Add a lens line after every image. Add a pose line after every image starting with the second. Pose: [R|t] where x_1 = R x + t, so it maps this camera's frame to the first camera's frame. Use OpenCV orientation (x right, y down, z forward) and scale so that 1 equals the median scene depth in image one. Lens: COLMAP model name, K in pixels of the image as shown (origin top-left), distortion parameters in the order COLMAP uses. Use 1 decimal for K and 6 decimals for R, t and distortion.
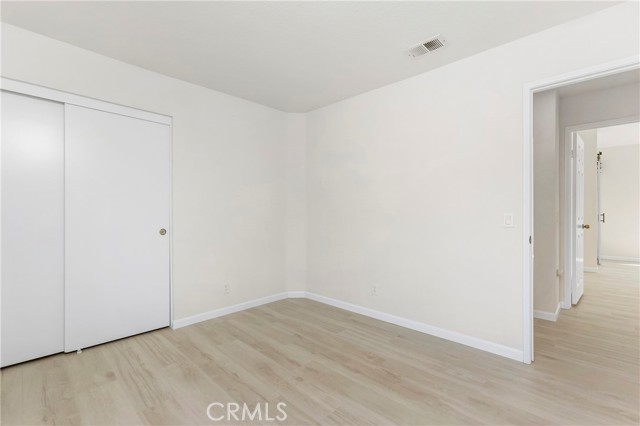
lens RADIAL K [[291.0, 0, 320.7], [0, 291.0, 212.9], [0, 0, 1]] dist [-0.013052, 0.003446]
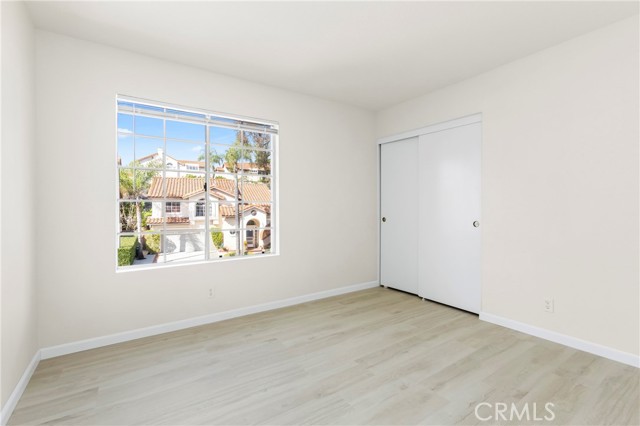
lens RADIAL K [[291.0, 0, 320.6], [0, 291.0, 211.0], [0, 0, 1]] dist [-0.013052, 0.003446]
pose [[-0.208262, 0.012358, -0.977995, 0.743920], [-0.001877, 0.999913, 0.013034, 0.005648], [0.978071, 0.004550, -0.208221, 0.799851]]
